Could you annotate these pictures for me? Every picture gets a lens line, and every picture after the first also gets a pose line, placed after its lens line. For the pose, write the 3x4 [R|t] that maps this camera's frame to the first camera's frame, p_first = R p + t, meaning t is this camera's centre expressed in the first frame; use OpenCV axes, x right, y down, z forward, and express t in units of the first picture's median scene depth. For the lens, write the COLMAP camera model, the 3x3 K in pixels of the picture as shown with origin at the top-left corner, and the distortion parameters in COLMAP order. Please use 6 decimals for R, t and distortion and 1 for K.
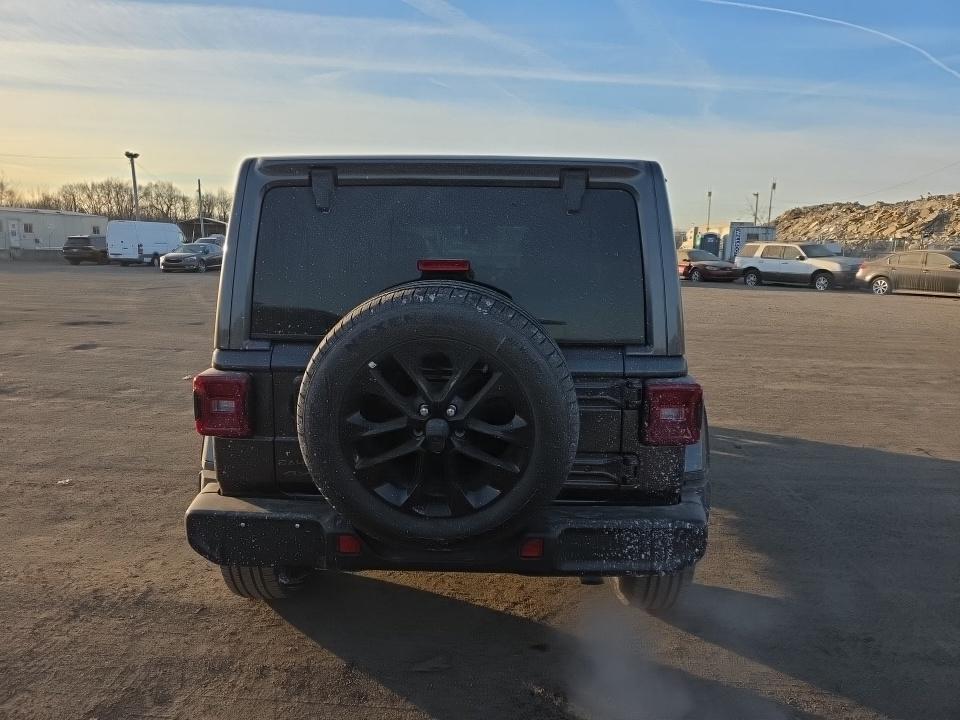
lens RADIAL K [[656.1, 0, 480.0], [0, 656.1, 360.0], [0, 0, 1]] dist [0.045773, -0.004288]
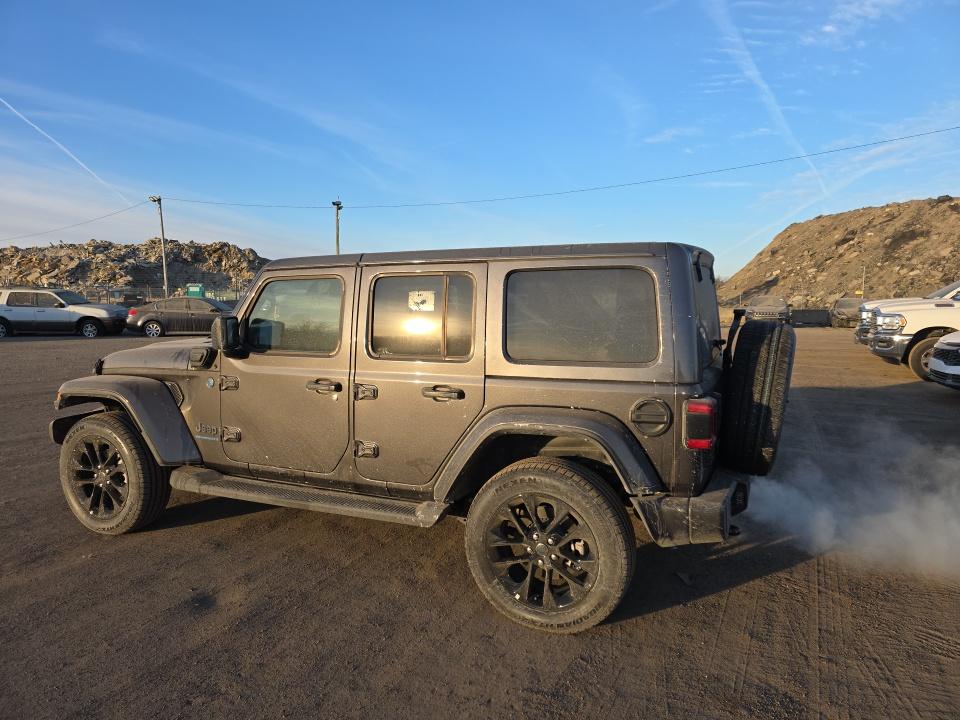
lens RADIAL K [[658.7, 0, 480.0], [0, 658.7, 360.0], [0, 0, 1]] dist [0.002726, 0.001459]
pose [[0.353829, -0.102693, 0.929655, -0.200572], [0.160799, 0.985834, 0.047698, -0.023755], [-0.921384, 0.132610, 0.365330, 0.102274]]
